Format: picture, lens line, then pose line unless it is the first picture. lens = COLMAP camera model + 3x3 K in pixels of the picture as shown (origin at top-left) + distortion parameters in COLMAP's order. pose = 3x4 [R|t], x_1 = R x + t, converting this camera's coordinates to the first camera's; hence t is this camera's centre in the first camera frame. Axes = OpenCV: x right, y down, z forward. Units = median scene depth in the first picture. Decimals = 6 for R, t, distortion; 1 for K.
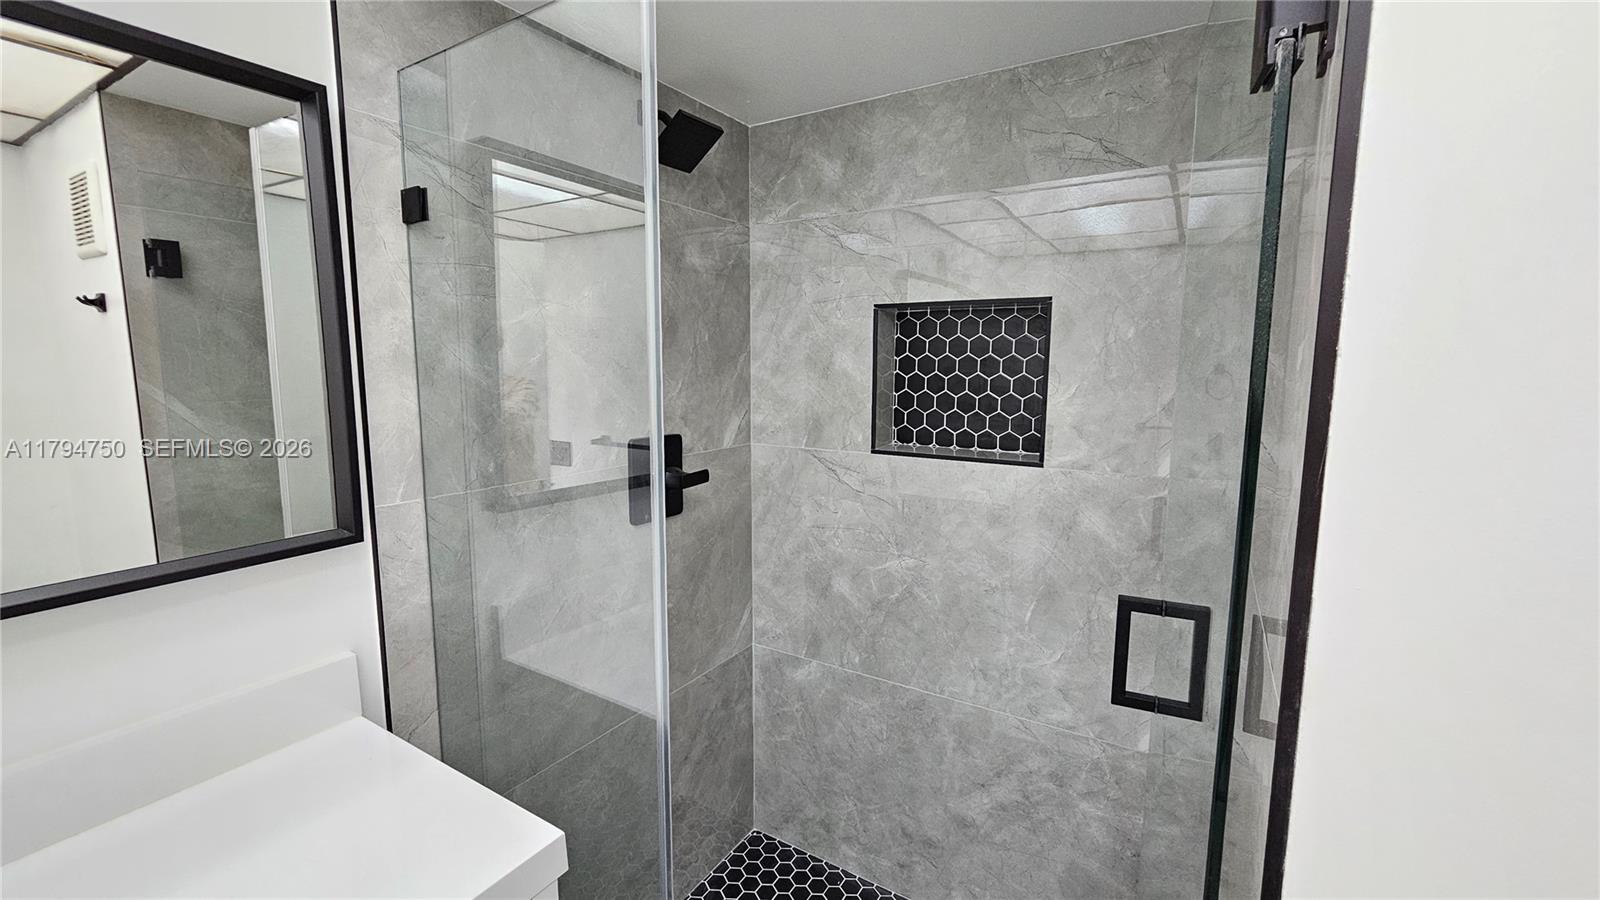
lens RADIAL K [[659.4, 0, 788.9], [0, 659.4, 446.2], [0, 0, 1]] dist [-0.003292, 0.000115]
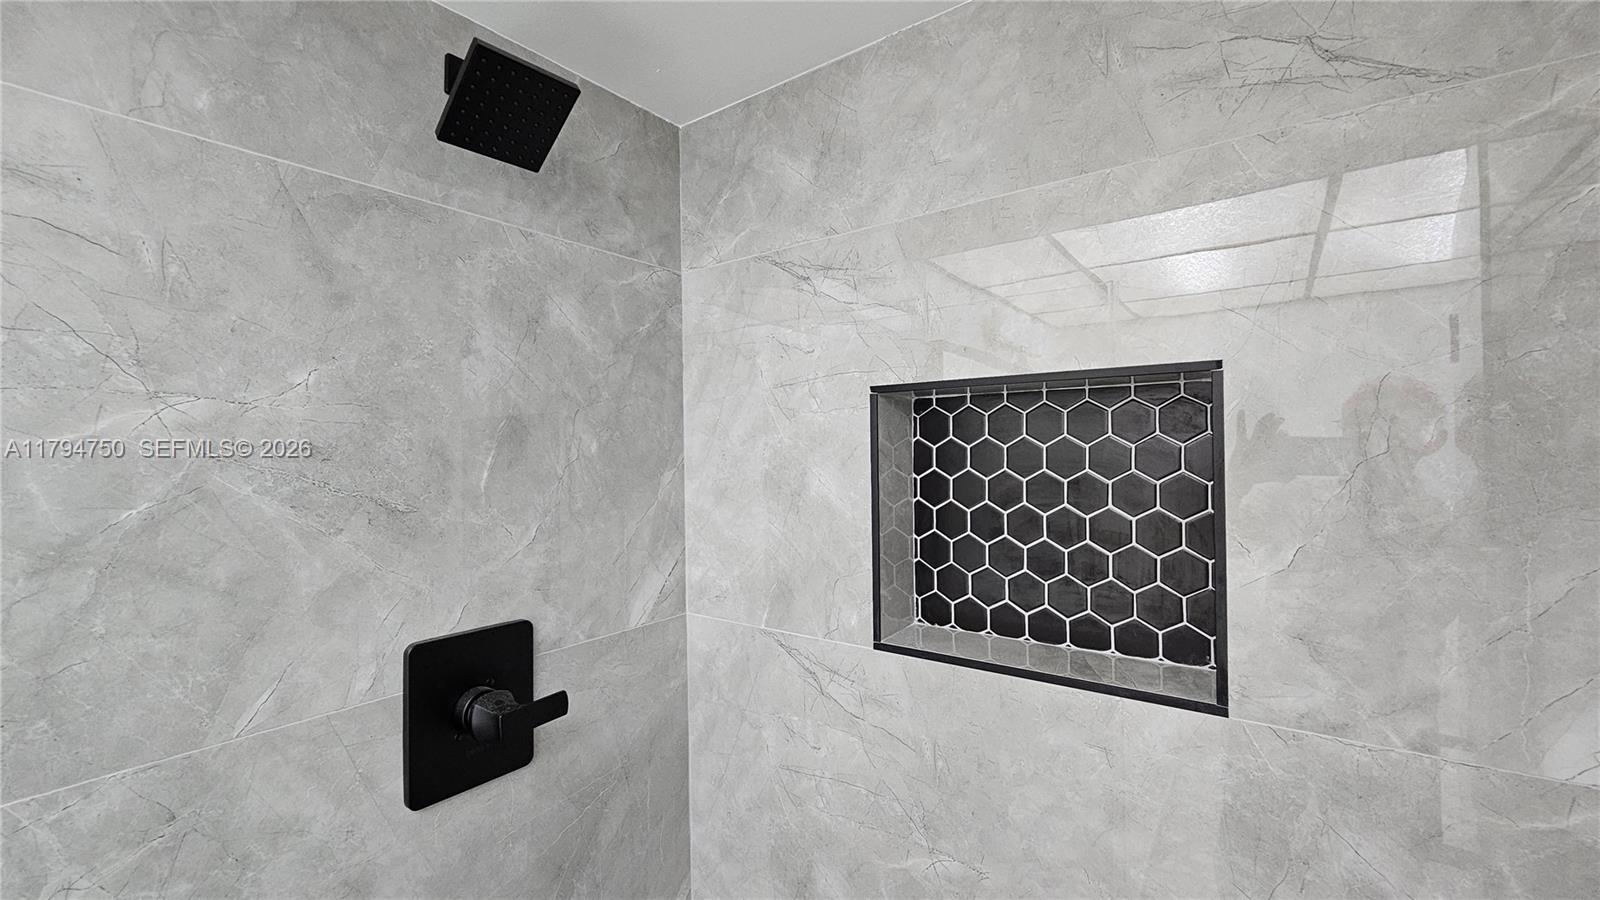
lens RADIAL K [[659.4, 0, 788.9], [0, 659.4, 446.2], [0, 0, 1]] dist [-0.003292, 0.000115]
pose [[0.997001, -0.016862, -0.075524, 0.097647], [0.006640, 0.991013, -0.133601, -0.084677], [0.077098, 0.132698, 0.988153, 0.420780]]
